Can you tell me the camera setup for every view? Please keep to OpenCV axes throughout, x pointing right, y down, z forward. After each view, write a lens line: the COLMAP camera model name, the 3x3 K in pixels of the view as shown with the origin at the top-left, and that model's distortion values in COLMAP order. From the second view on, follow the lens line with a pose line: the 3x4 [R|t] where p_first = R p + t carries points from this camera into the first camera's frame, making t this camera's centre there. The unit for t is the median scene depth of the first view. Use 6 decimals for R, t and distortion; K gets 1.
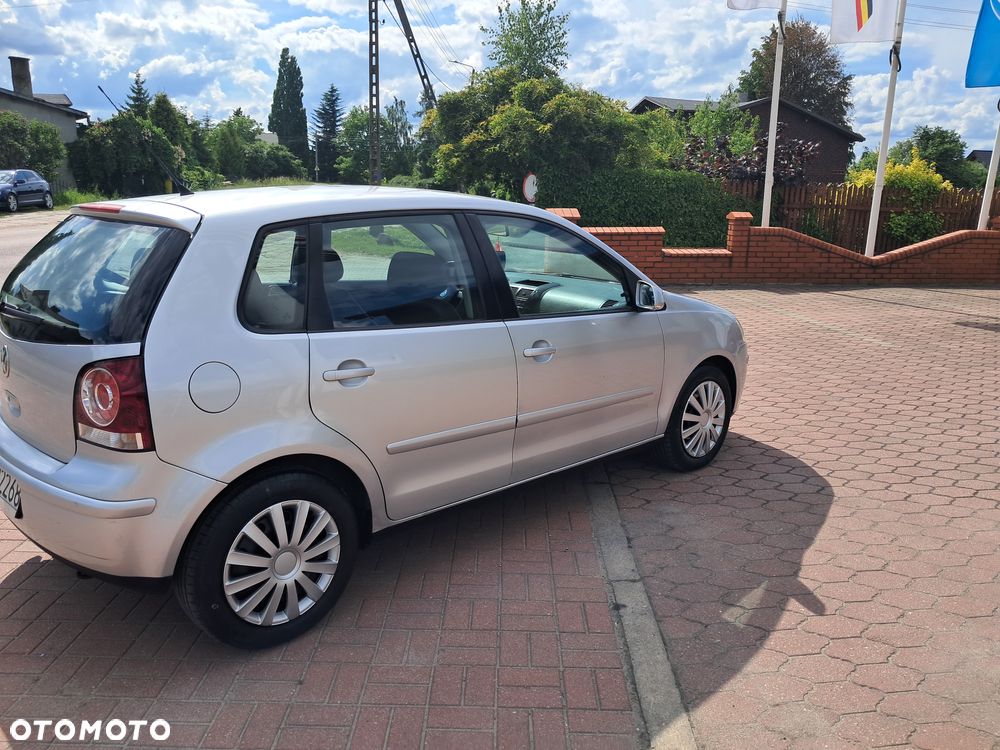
lens RADIAL K [[838.7, 0, 469.9], [0, 838.7, 374.0], [0, 0, 1]] dist [-0.009526, 0.003753]
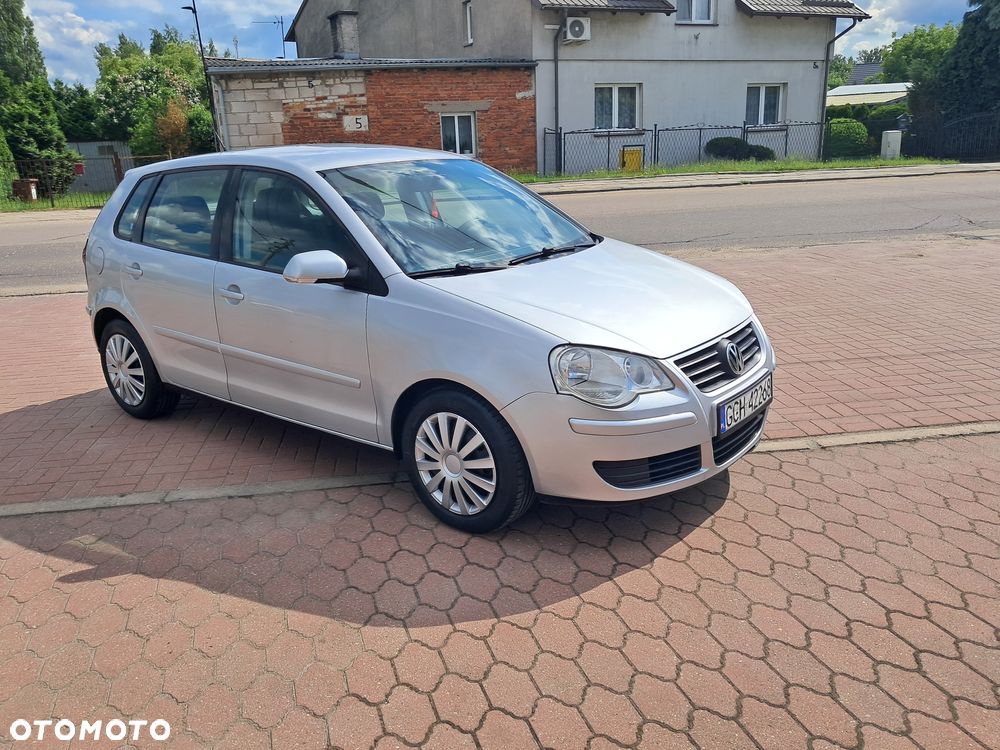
lens RADIAL K [[791.6, 0, 481.6], [0, 791.6, 377.2], [0, 0, 1]] dist [0.008949, 0.000331]
pose [[0.125408, 0.262187, -0.956834, 0.333988], [-0.181242, 0.954272, 0.237730, -0.067701], [0.975410, 0.143605, 0.167193, 0.325848]]
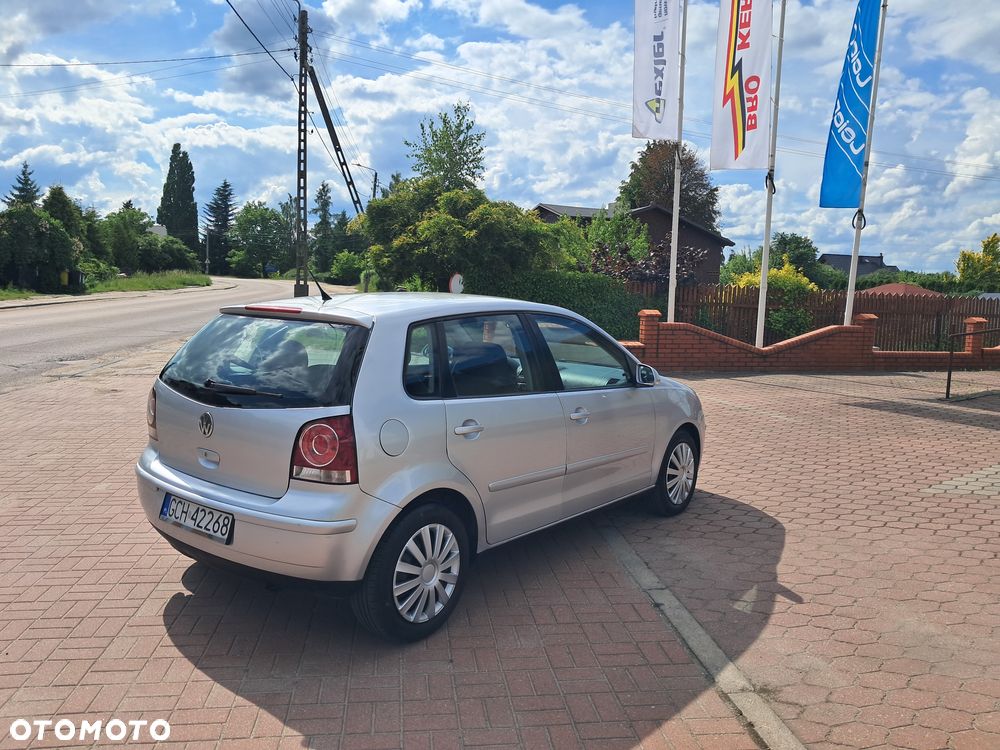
lens RADIAL K [[847.8, 0, 482.0], [0, 847.8, 339.7], [0, 0, 1]] dist [0.004468, -0.014785]
pose [[0.988523, 0.000676, 0.151072, -0.076663], [0.022025, 0.988660, -0.148545, 0.013741], [-0.149459, 0.150167, 0.977298, -0.086273]]
